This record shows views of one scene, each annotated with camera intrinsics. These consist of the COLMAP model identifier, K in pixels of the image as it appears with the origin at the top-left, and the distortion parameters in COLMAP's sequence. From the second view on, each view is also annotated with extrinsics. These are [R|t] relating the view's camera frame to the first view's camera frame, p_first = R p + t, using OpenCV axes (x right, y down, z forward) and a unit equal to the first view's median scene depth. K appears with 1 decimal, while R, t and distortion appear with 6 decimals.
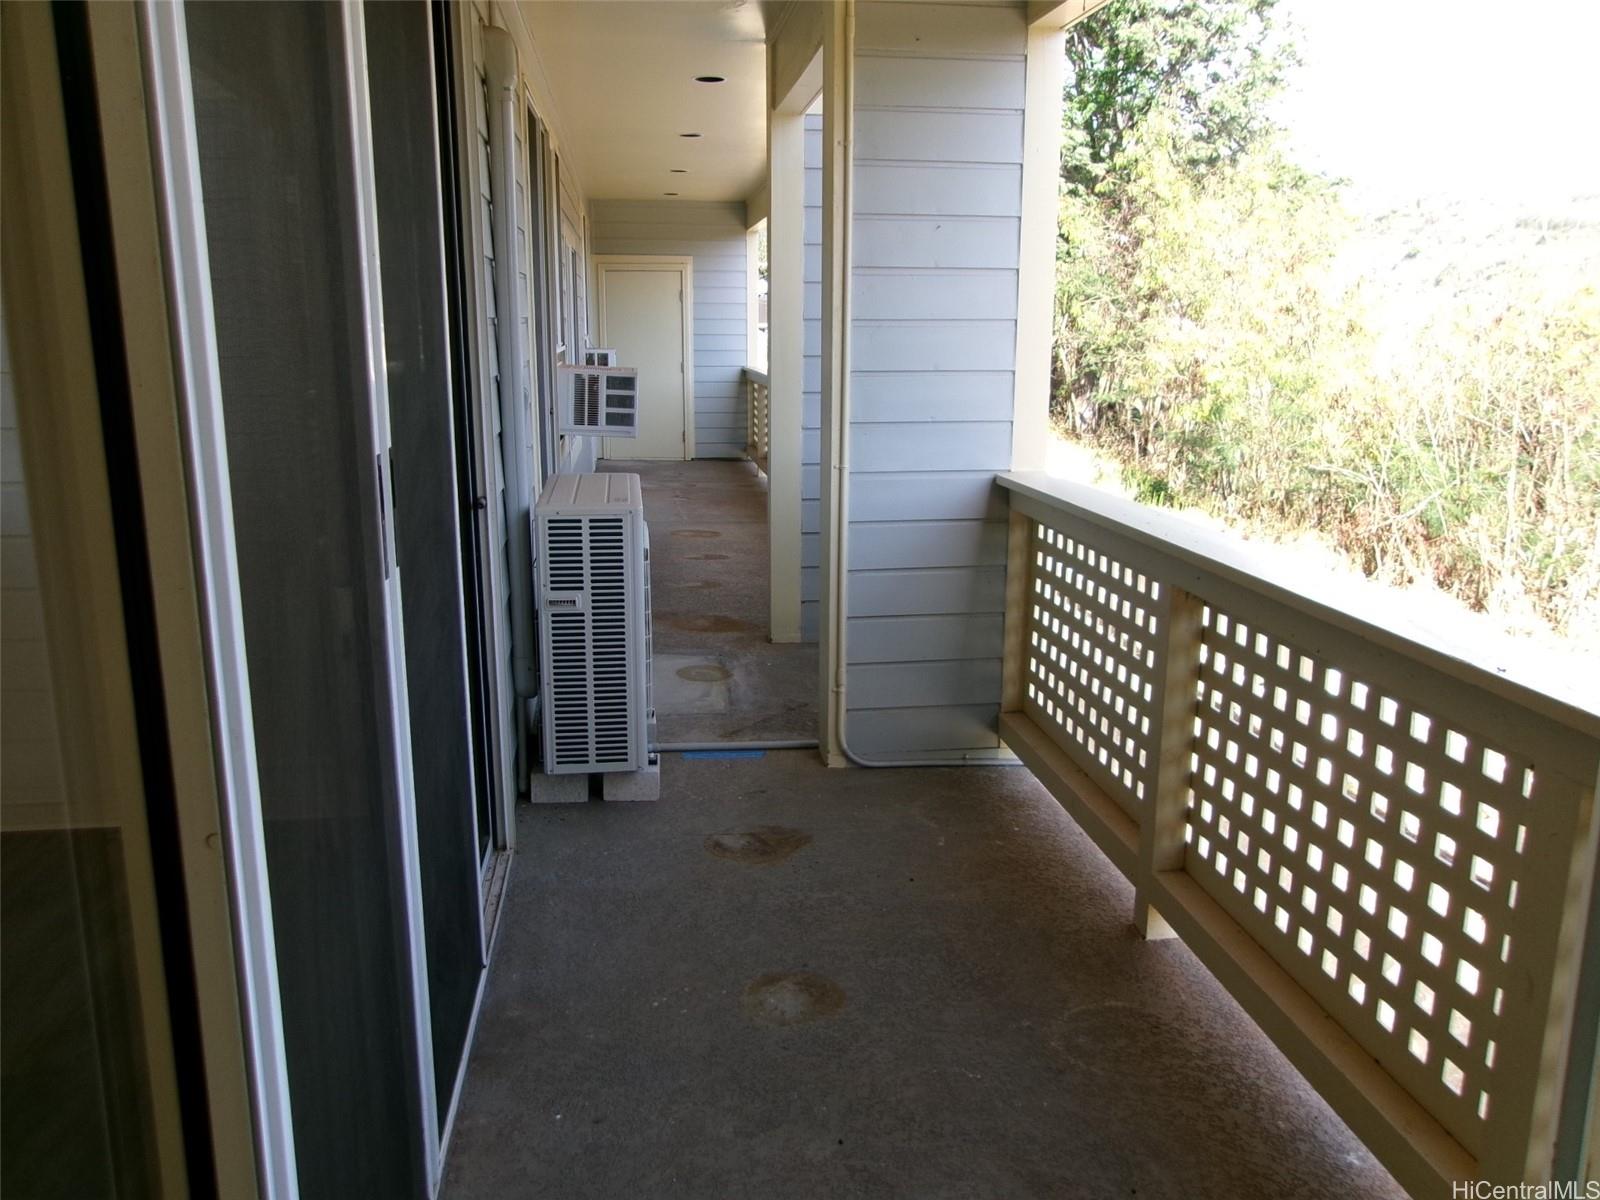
lens RADIAL K [[1248.4, 0, 795.6], [0, 1248.4, 601.7], [0, 0, 1]] dist [-0.020824, 0.042217]
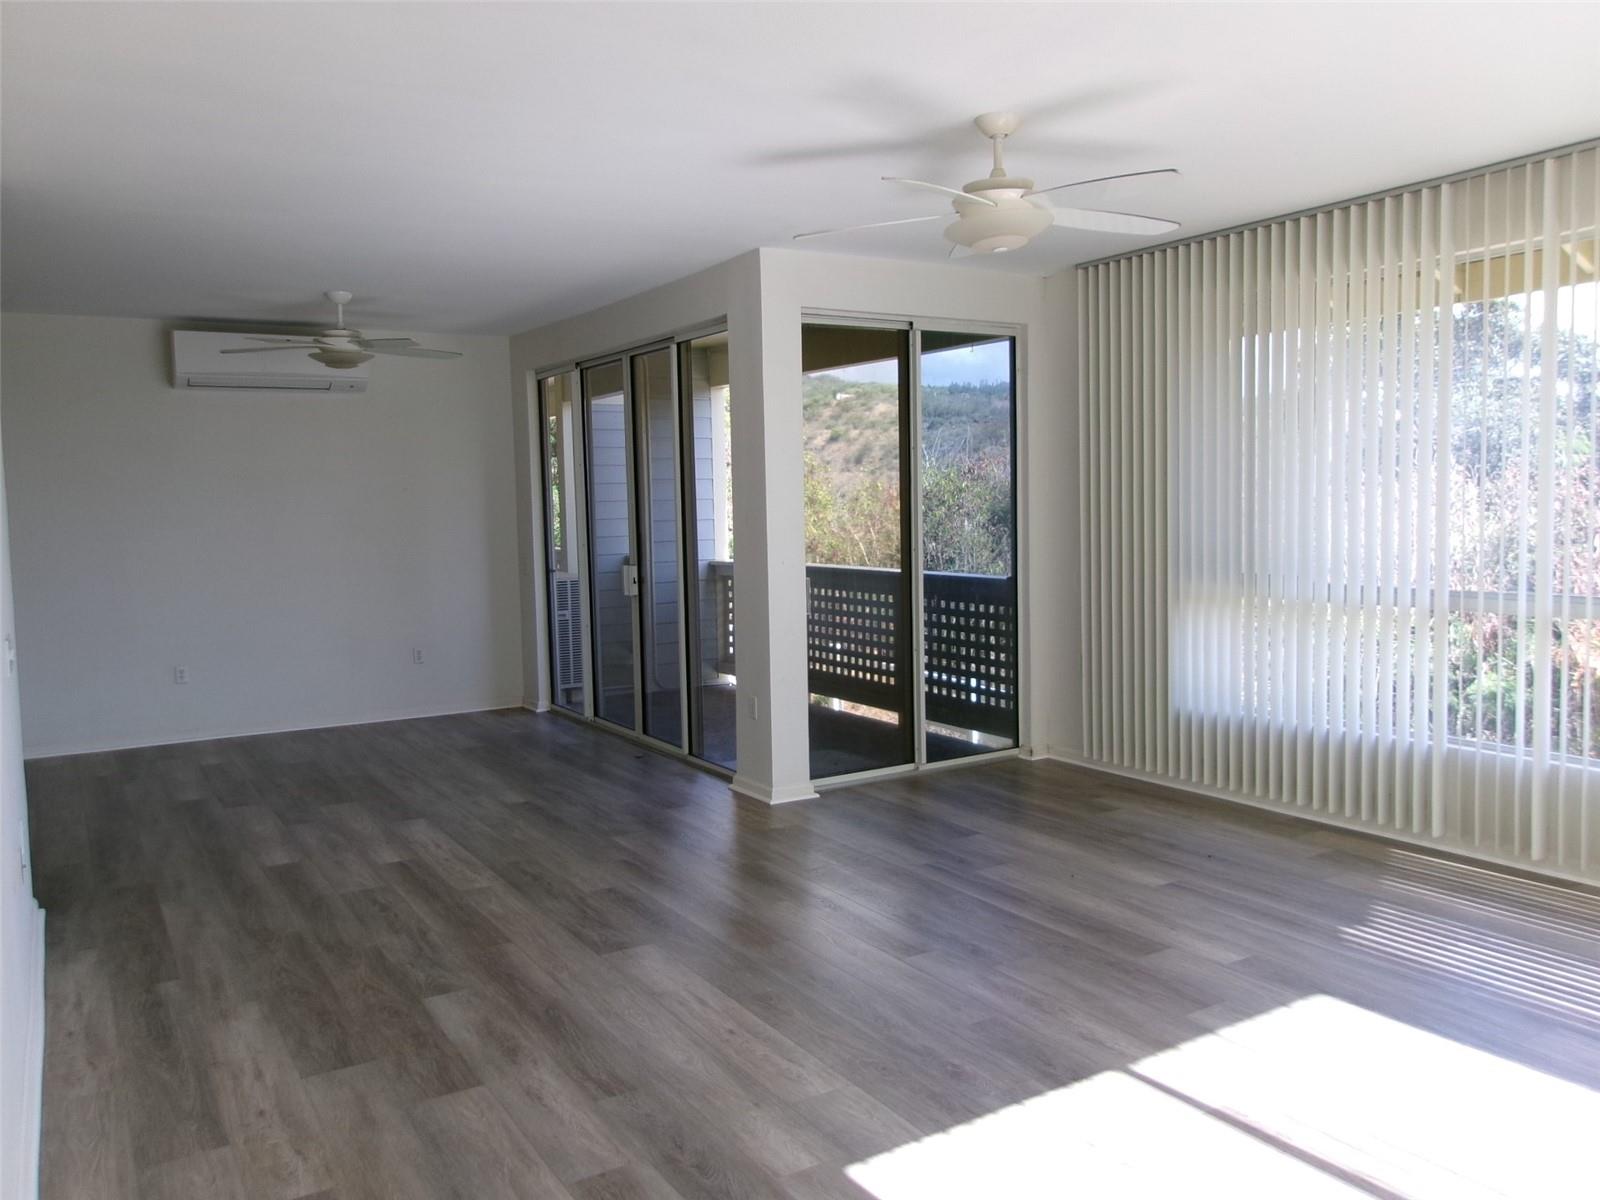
lens RADIAL K [[1248.4, 0, 792.2], [0, 1248.4, 600.3], [0, 0, 1]] dist [-0.020824, 0.042217]
pose [[0.916675, -0.056594, 0.395607, -0.182095], [0.112540, 0.986416, -0.119658, 0.077971], [-0.383461, 0.154209, 0.910592, -0.351401]]
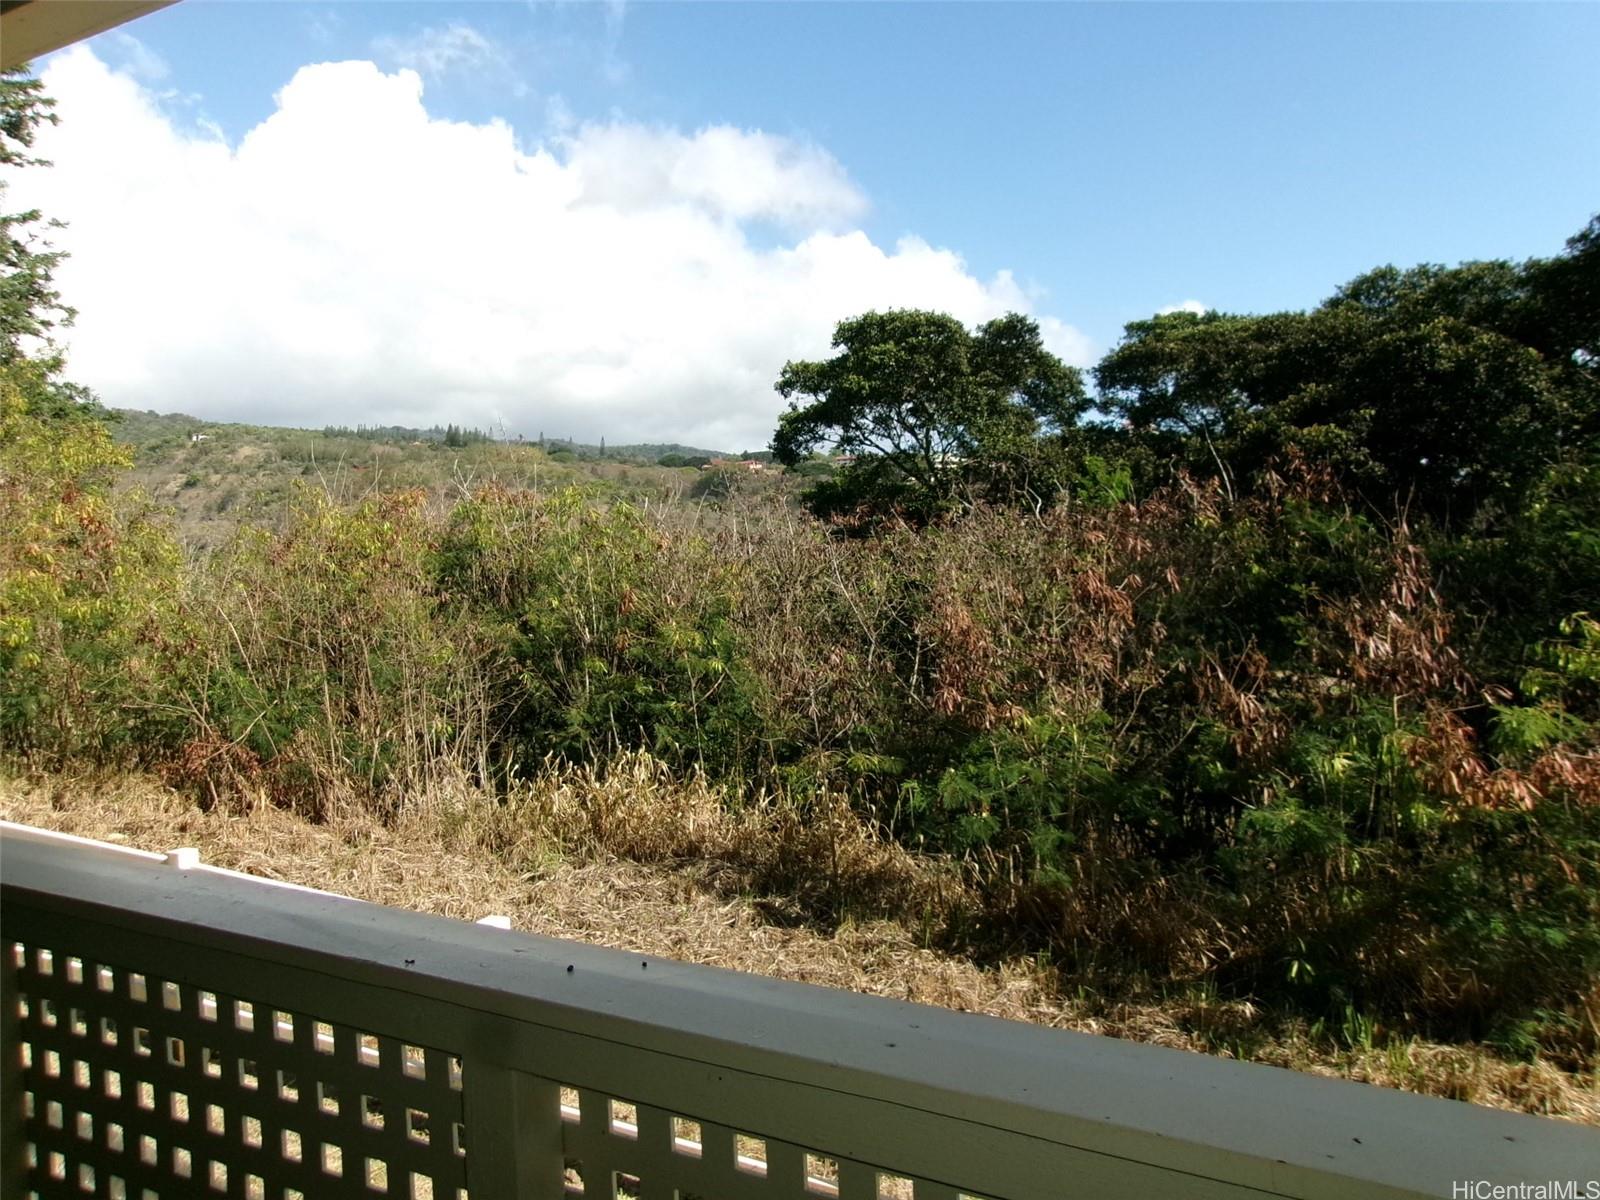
lens RADIAL K [[1248.4, 0, 801.9], [0, 1248.4, 599.4], [0, 0, 1]] dist [-0.020824, 0.042217]
pose [[0.622445, -0.065281, 0.779937, 0.011904], [0.202349, 0.976058, -0.079792, -0.010270], [-0.756054, 0.207485, 0.620751, 0.031478]]
